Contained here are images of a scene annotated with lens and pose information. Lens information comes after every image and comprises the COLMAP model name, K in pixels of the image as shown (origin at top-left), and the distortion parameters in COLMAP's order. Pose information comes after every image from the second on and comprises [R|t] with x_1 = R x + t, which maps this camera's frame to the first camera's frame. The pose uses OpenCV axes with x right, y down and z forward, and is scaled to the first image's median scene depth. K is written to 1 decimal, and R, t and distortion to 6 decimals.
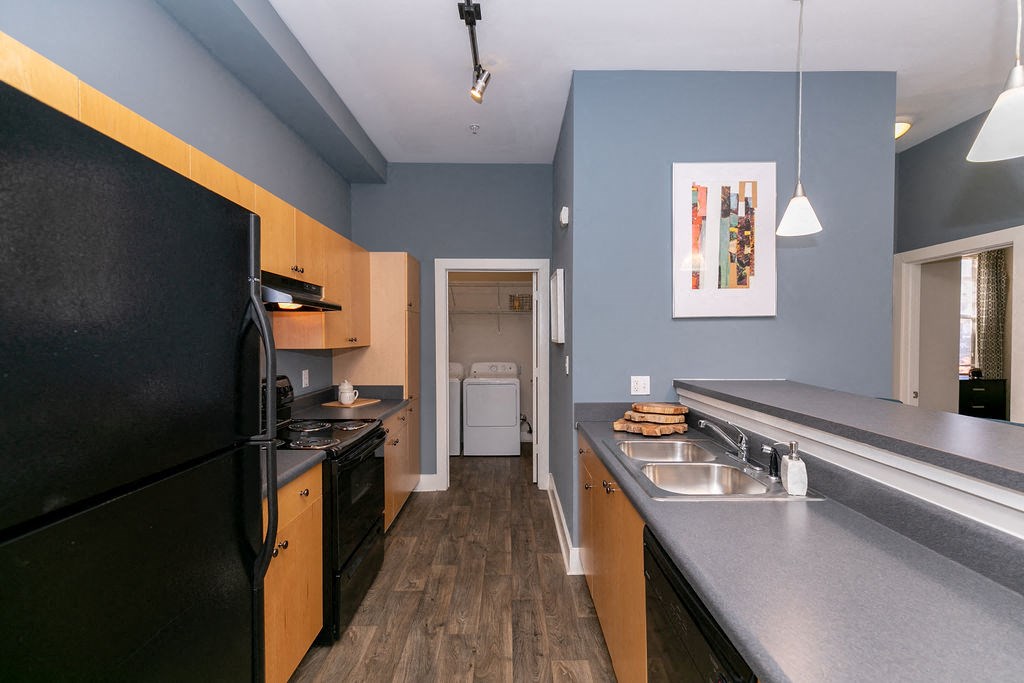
lens RADIAL K [[460.5, 0, 517.8], [0, 460.5, 346.5], [0, 0, 1]] dist [0.005280, 0.000287]
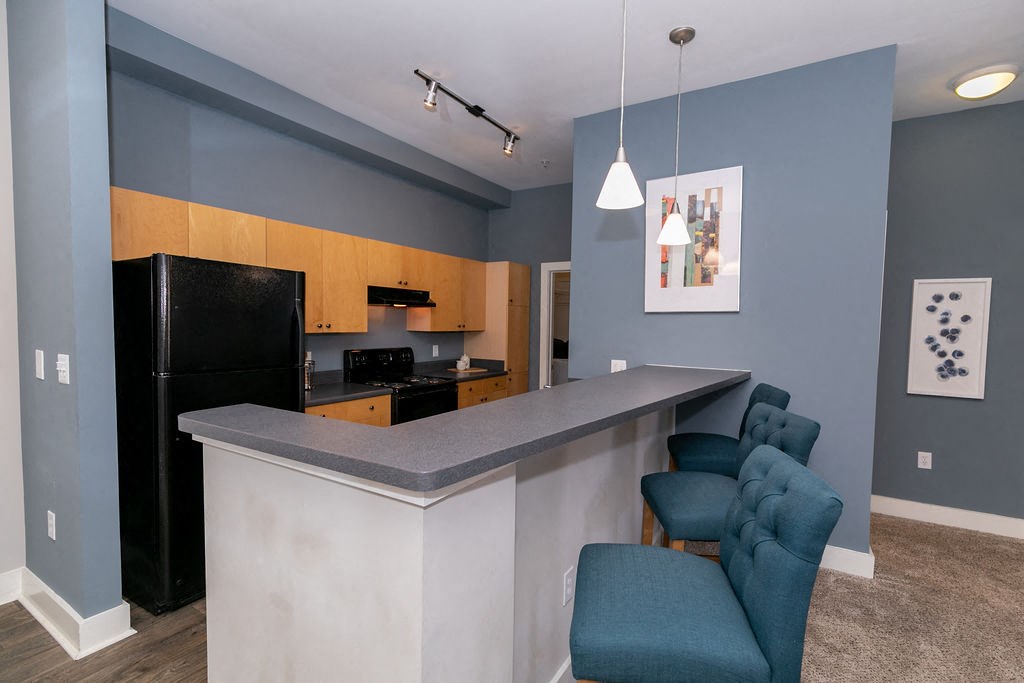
lens RADIAL K [[460.5, 0, 511.5], [0, 460.5, 344.3], [0, 0, 1]] dist [0.005280, 0.000287]
pose [[0.848996, 0.039708, -0.526906, 0.678886], [-0.027508, 0.999142, 0.030973, -0.007335], [0.527683, -0.011802, 0.849359, -0.188348]]
